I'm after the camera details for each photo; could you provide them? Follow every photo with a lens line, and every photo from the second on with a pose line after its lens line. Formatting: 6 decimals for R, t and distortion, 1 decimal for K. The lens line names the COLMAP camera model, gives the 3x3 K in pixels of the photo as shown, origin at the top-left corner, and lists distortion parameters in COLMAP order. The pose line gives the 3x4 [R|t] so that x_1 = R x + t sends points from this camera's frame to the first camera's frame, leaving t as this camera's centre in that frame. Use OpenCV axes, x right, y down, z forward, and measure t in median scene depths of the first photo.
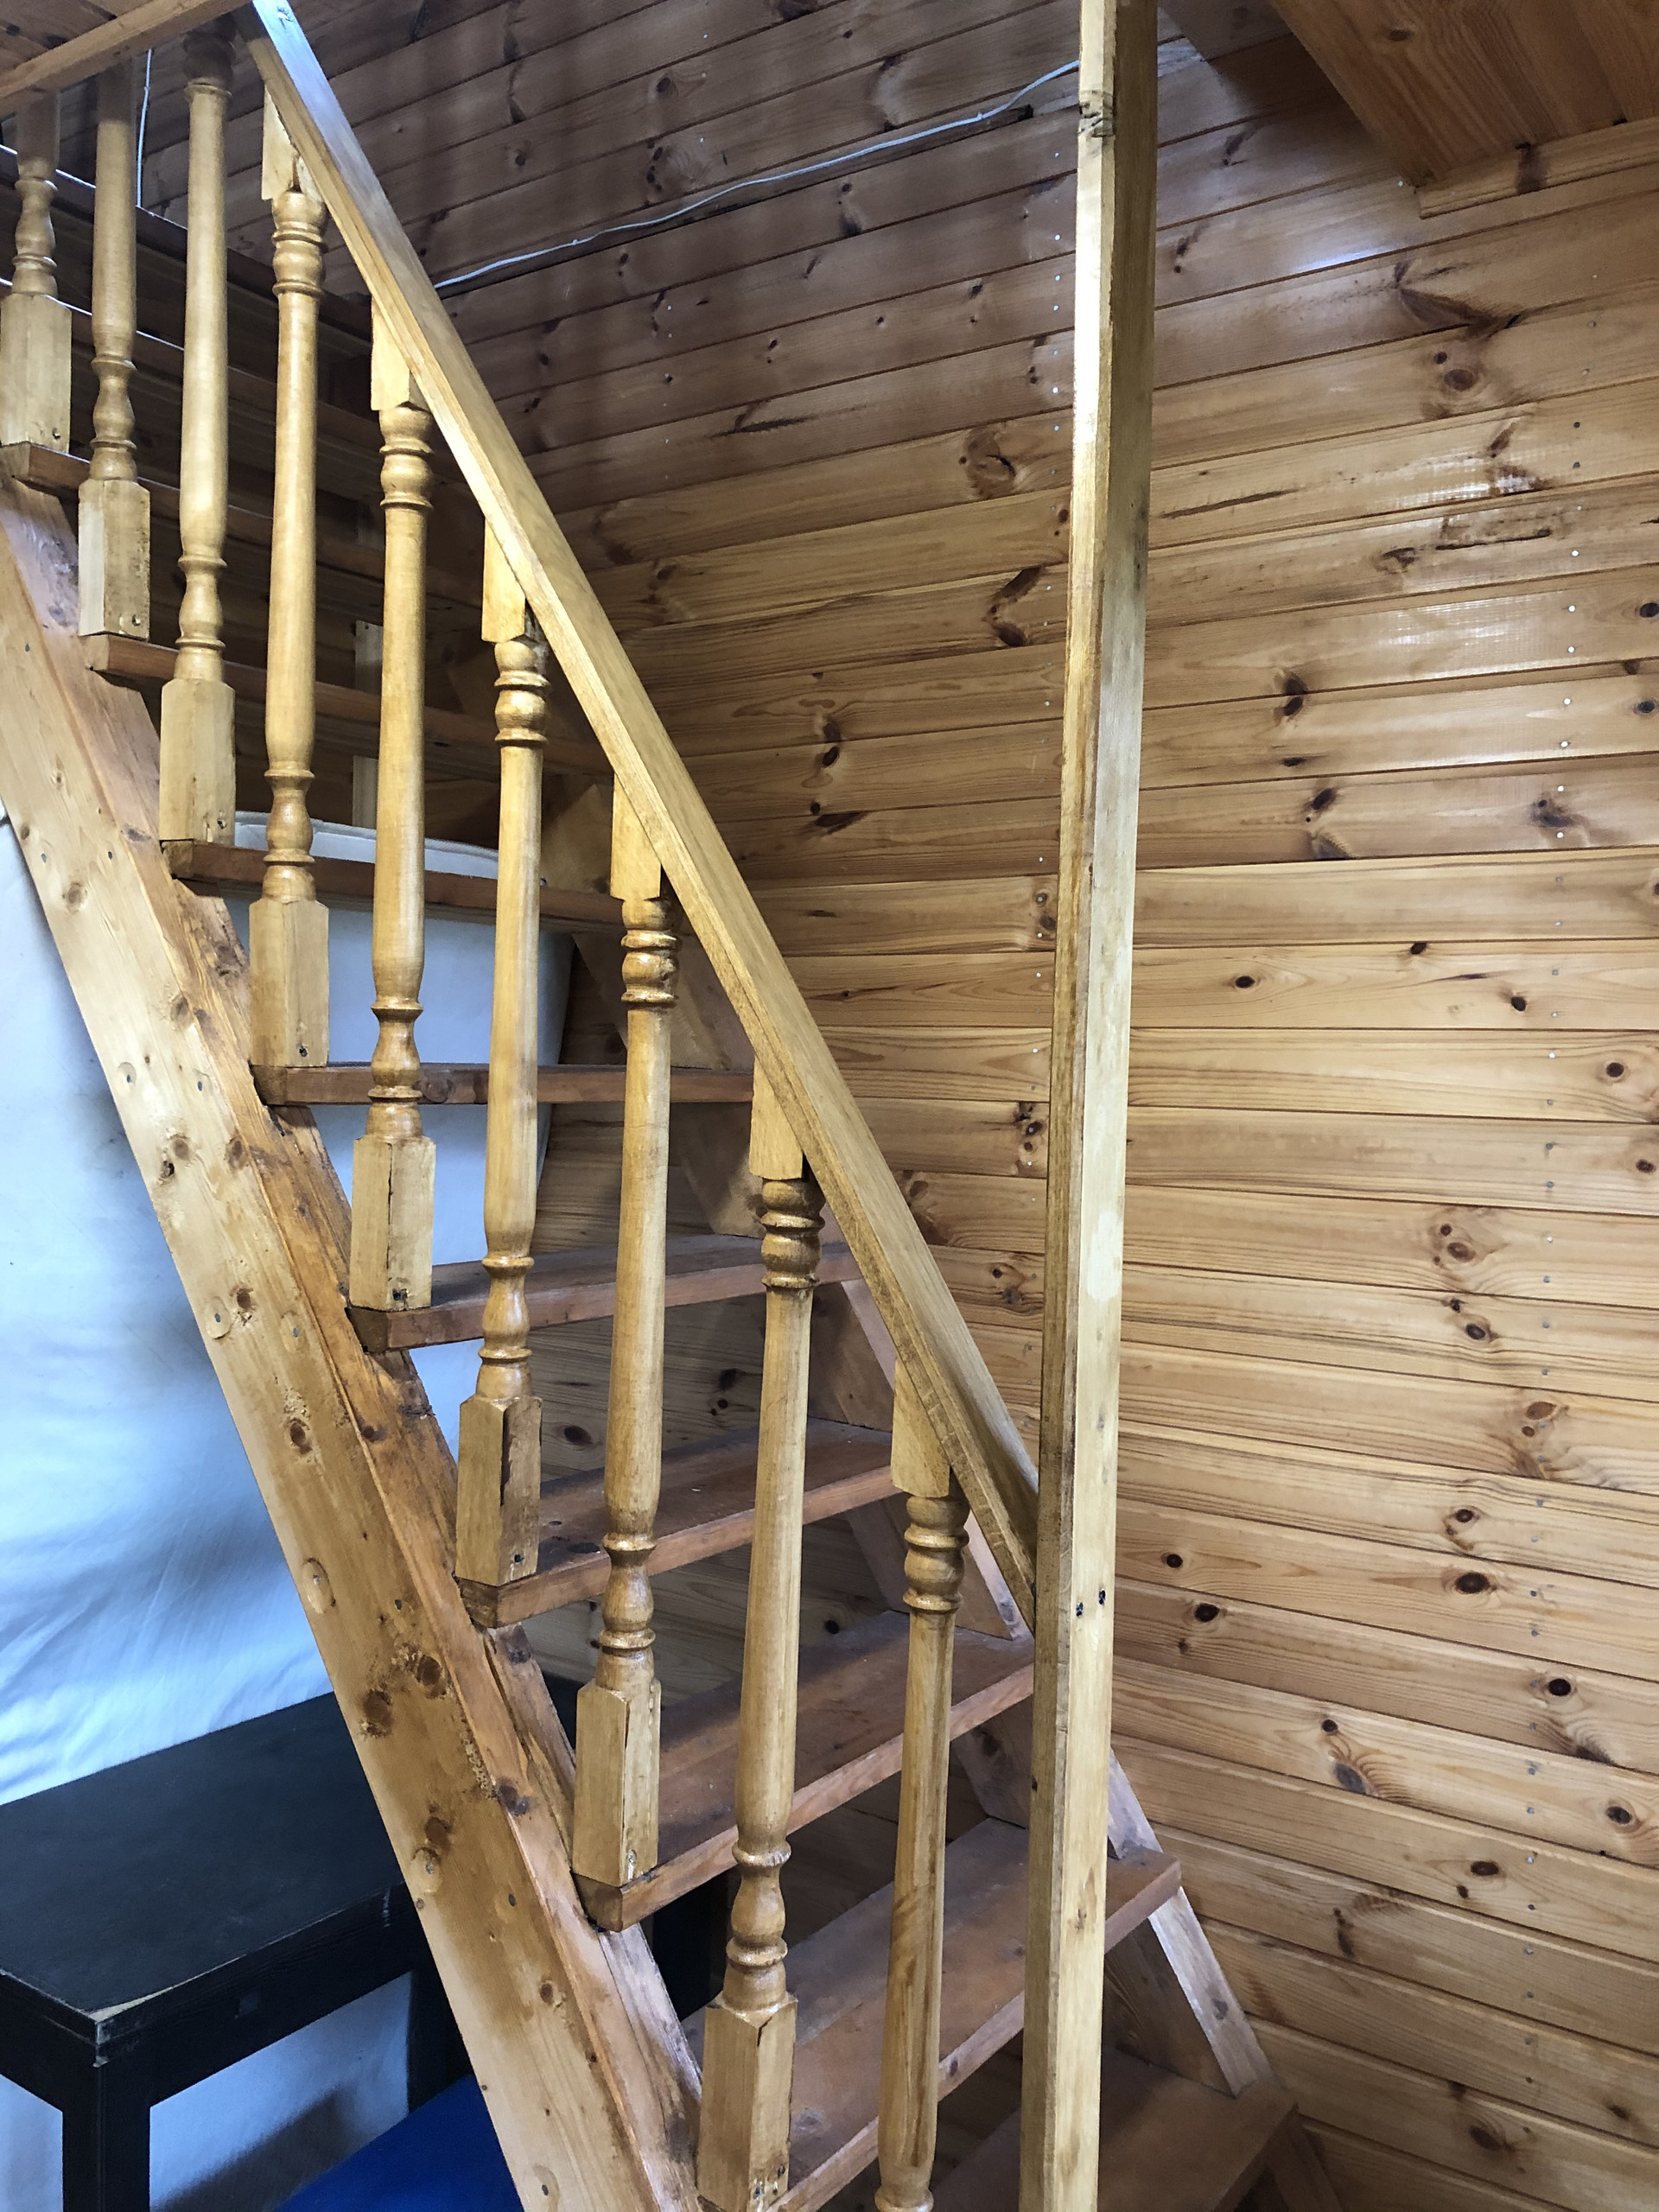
lens RADIAL K [[1817.6, 0, 835.7], [0, 1817.6, 1091.5], [0, 0, 1]] dist [0.021884, -0.010819]
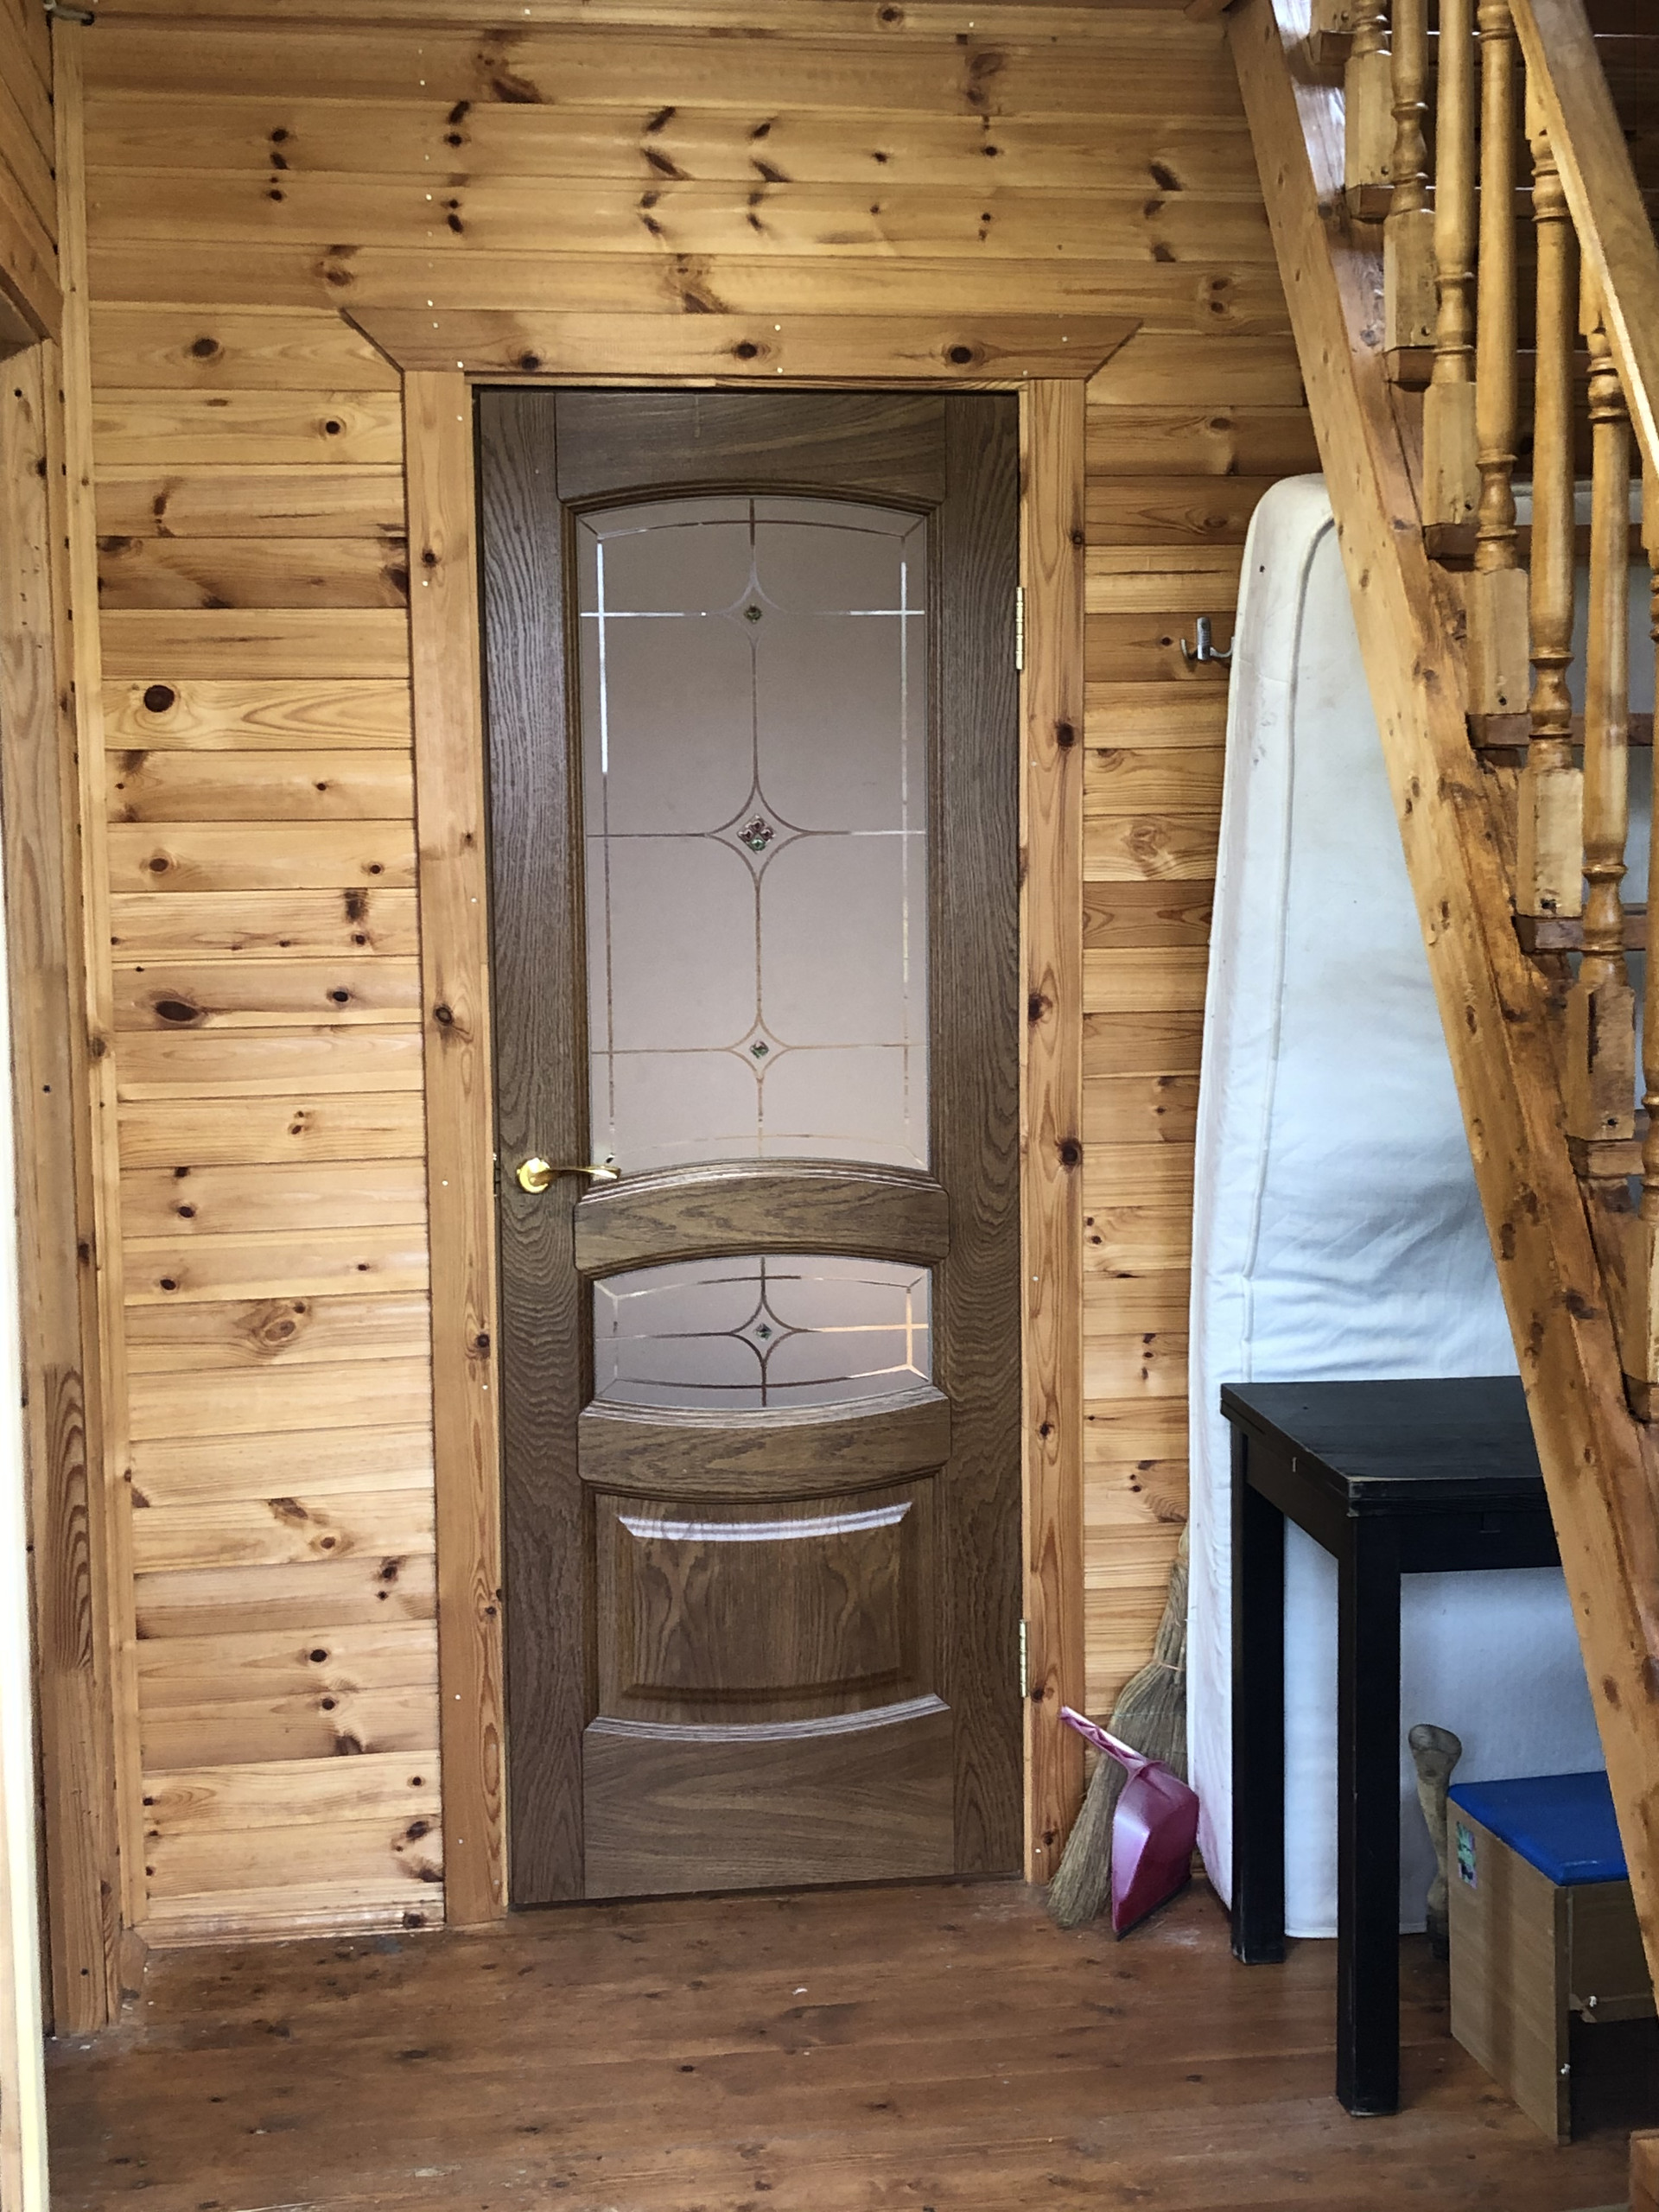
lens RADIAL K [[2767.9, 0, 831.2], [0, 2767.9, 1106.6], [0, 0, 1]] dist [-0.021420, 0.000000]
pose [[0.682950, 0.052649, -0.728565, 0.741760], [0.016850, 0.995998, 0.087770, 0.076917], [0.730271, -0.072219, 0.679330, -0.550378]]
